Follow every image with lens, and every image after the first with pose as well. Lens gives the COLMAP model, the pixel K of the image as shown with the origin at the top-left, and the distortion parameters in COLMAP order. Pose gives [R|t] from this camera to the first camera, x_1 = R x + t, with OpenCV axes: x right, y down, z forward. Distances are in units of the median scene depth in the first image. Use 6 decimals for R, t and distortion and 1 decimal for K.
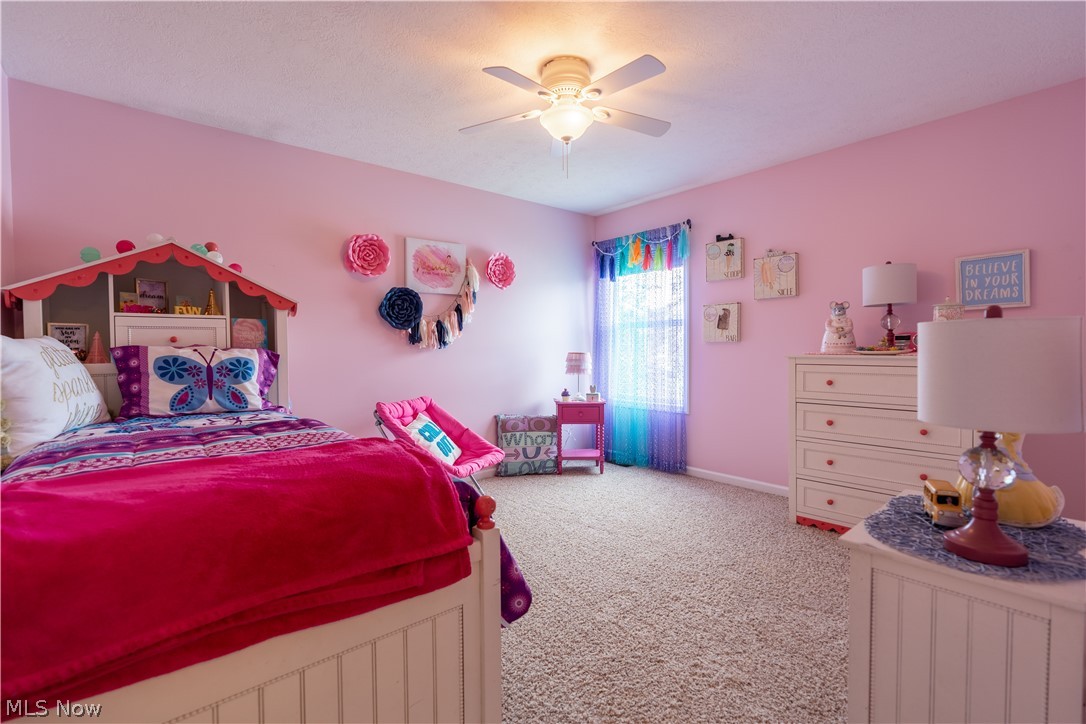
lens RADIAL K [[496.6, 0, 545.5], [0, 496.6, 359.2], [0, 0, 1]] dist [-0.008125, 0.002719]
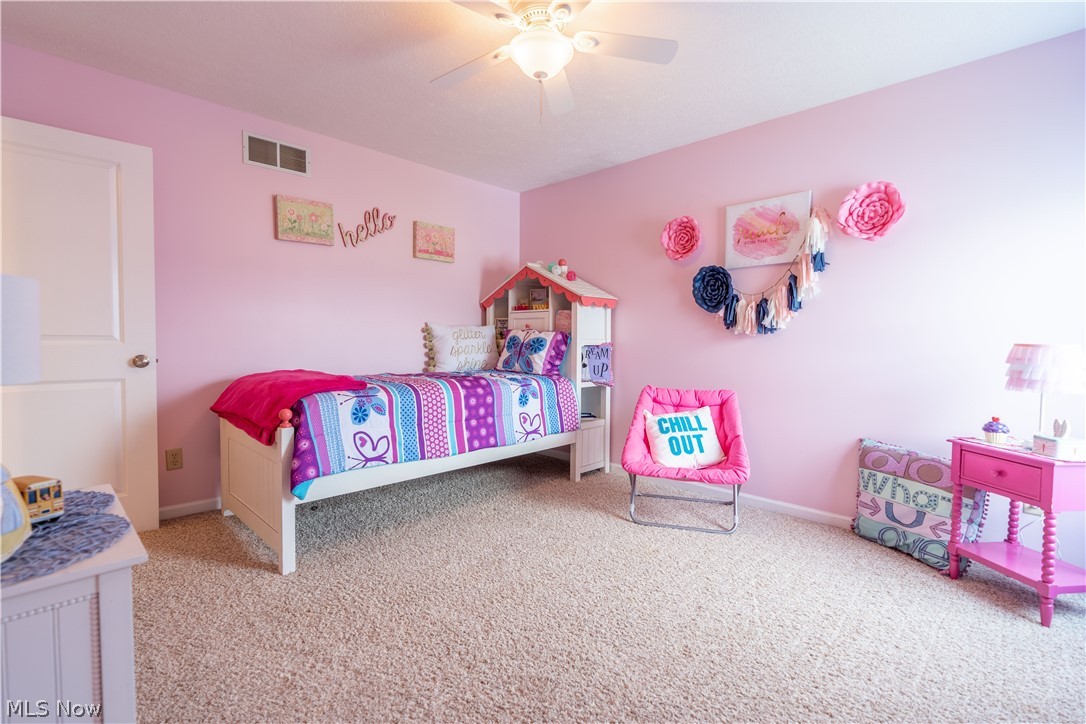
lens RADIAL K [[496.6, 0, 546.0], [0, 496.6, 361.1], [0, 0, 1]] dist [-0.008125, 0.002719]
pose [[0.078750, 0.052168, -0.995528, 0.553103], [-0.036470, 0.998112, 0.049419, -0.004729], [0.996227, 0.032416, 0.080504, 0.587278]]
